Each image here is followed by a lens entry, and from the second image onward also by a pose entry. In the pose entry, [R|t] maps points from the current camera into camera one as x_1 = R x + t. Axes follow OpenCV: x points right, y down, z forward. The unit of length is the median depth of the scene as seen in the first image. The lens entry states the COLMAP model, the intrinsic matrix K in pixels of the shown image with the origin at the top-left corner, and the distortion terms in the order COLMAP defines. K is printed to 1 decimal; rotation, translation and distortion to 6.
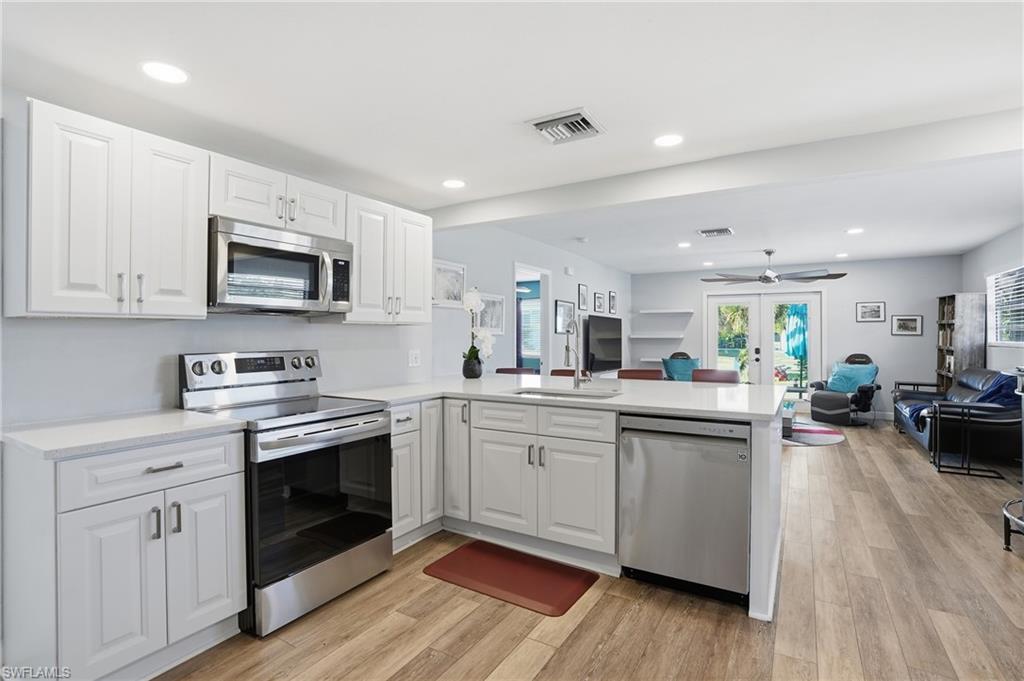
lens RADIAL K [[495.3, 0, 511.9], [0, 495.3, 333.6], [0, 0, 1]] dist [-0.067793, 0.026685]
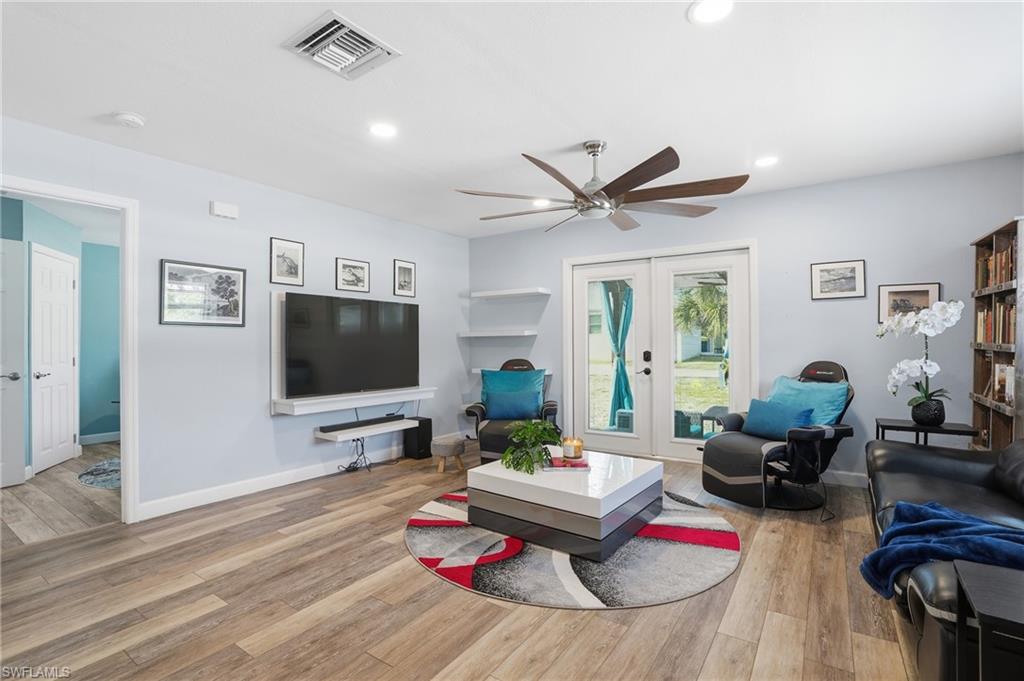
lens RADIAL K [[484.7, 0, 514.5], [0, 484.7, 339.8], [0, 0, 1]] dist [-0.069032, 0.029915]
pose [[0.998691, -0.008758, -0.050397, 0.443447], [0.008743, 0.999962, -0.000528, 0.017623], [0.050400, 0.000086, 0.998729, 0.496121]]
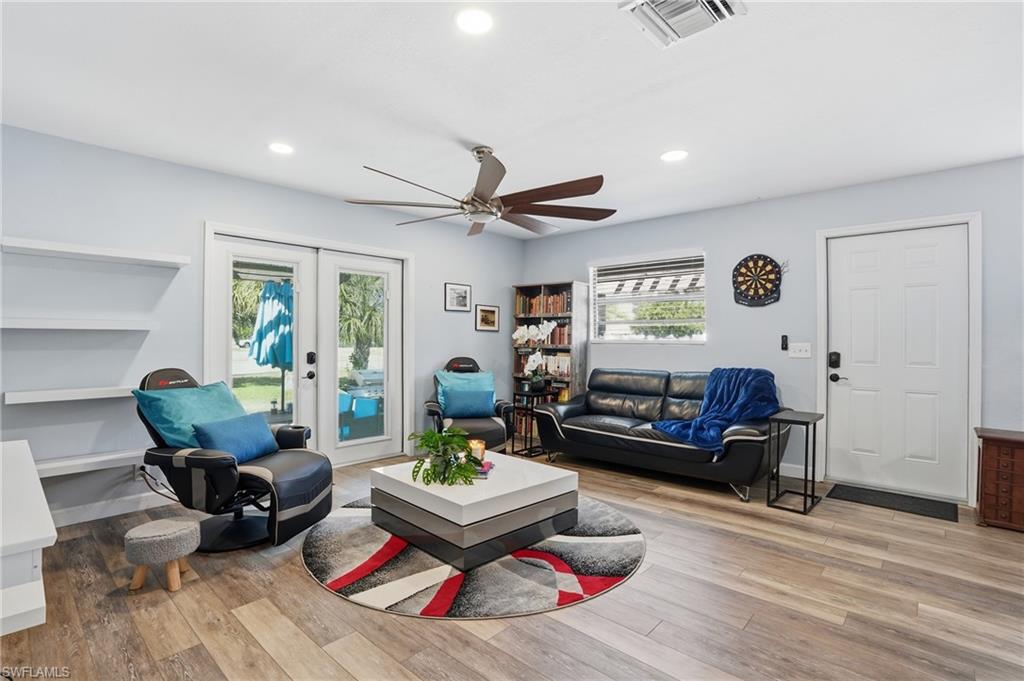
lens RADIAL K [[484.7, 0, 514.5], [0, 484.7, 339.8], [0, 0, 1]] dist [-0.069032, 0.029915]
pose [[0.194468, -0.001114, 0.980908, 0.060288], [-0.009337, 0.999952, 0.002986, 0.015146], [-0.980864, -0.009739, 0.194449, 0.818698]]
